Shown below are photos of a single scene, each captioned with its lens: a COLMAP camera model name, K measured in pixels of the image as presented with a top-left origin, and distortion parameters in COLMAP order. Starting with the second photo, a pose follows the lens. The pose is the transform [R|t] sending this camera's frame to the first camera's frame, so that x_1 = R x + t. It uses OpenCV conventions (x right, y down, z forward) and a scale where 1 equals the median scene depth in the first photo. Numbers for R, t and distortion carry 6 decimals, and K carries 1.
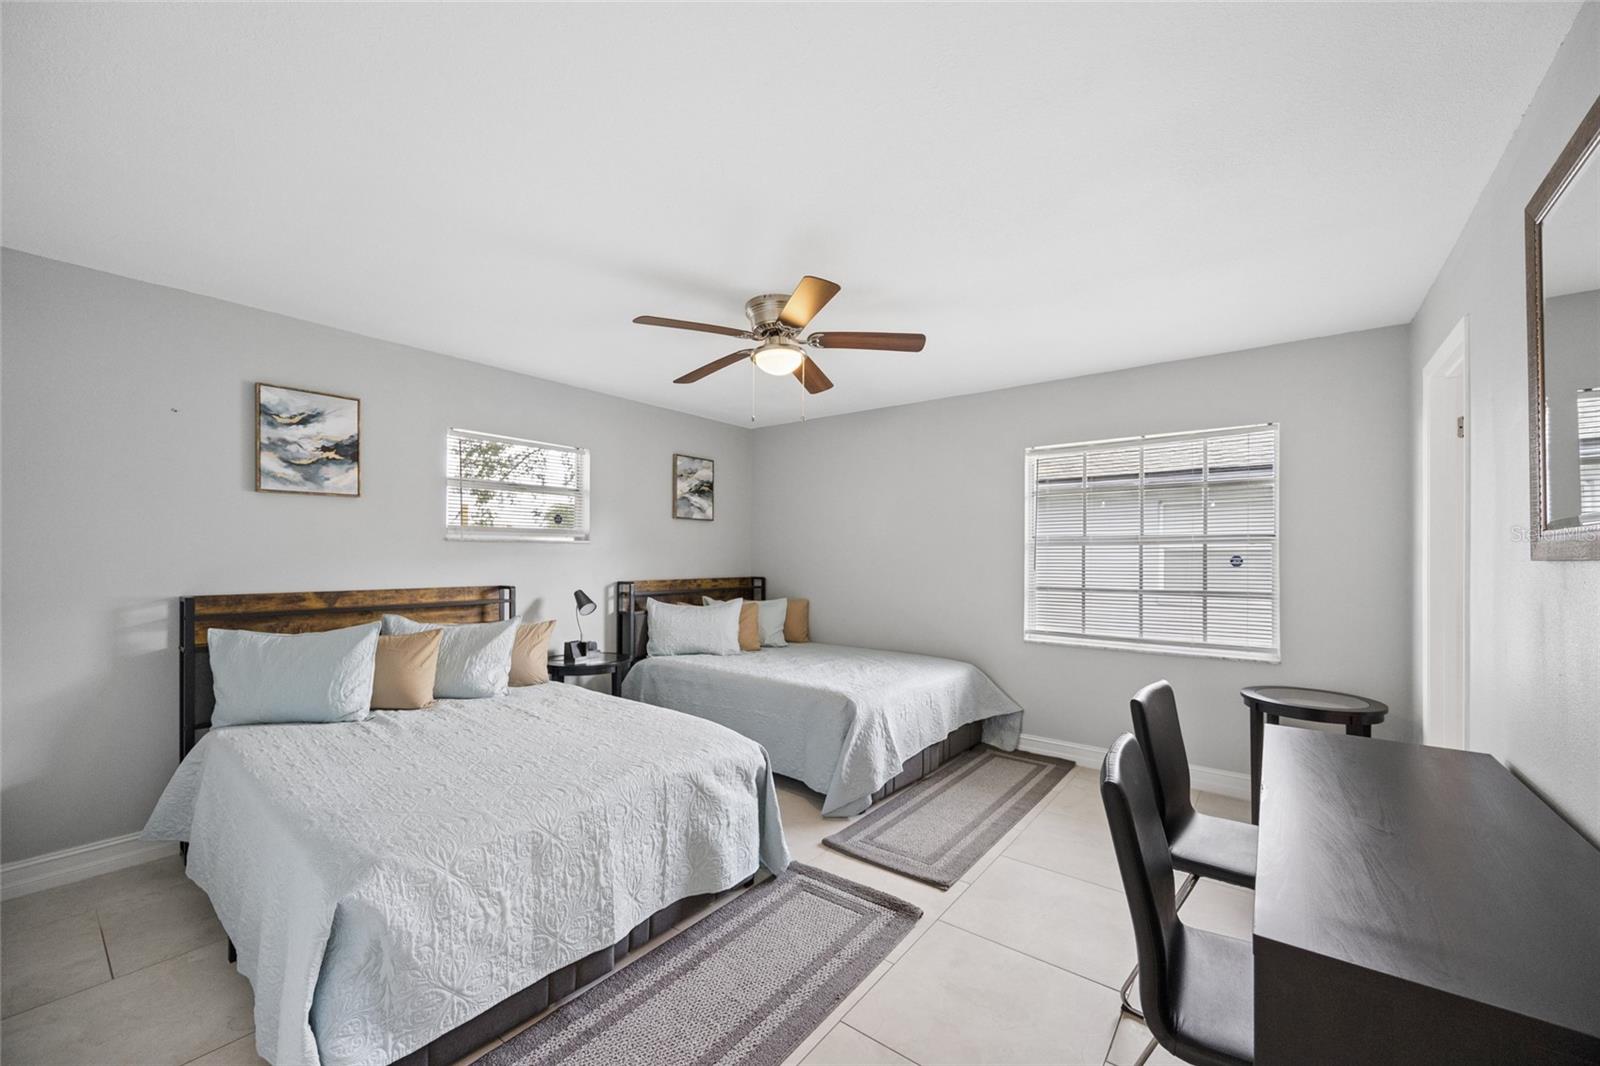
lens RADIAL K [[623.7, 0, 808.7], [0, 623.7, 544.5], [0, 0, 1]] dist [0.000353, -0.000357]
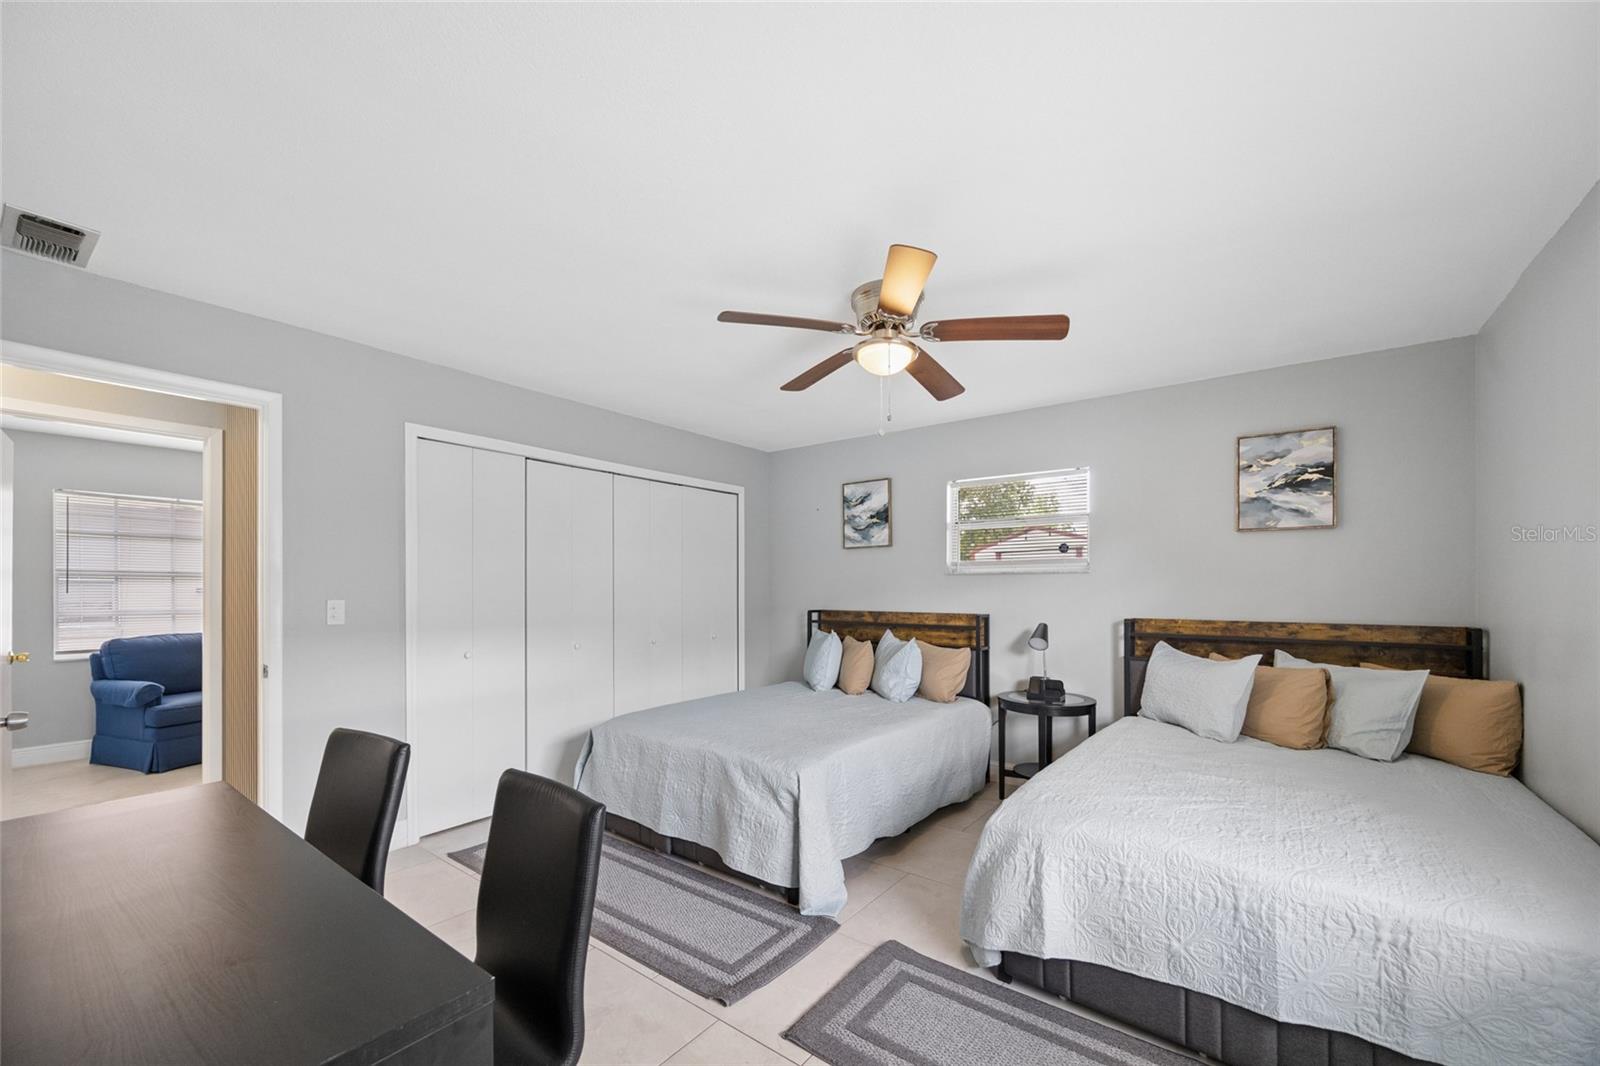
lens RADIAL K [[623.7, 0, 775.7], [0, 623.7, 587.0], [0, 0, 1]] dist [0.000353, -0.000357]
pose [[-0.009719, -0.006960, -0.999929, 0.733629], [0.016318, 0.999842, -0.007118, 0.023616], [0.999820, -0.016386, -0.009604, 0.772858]]
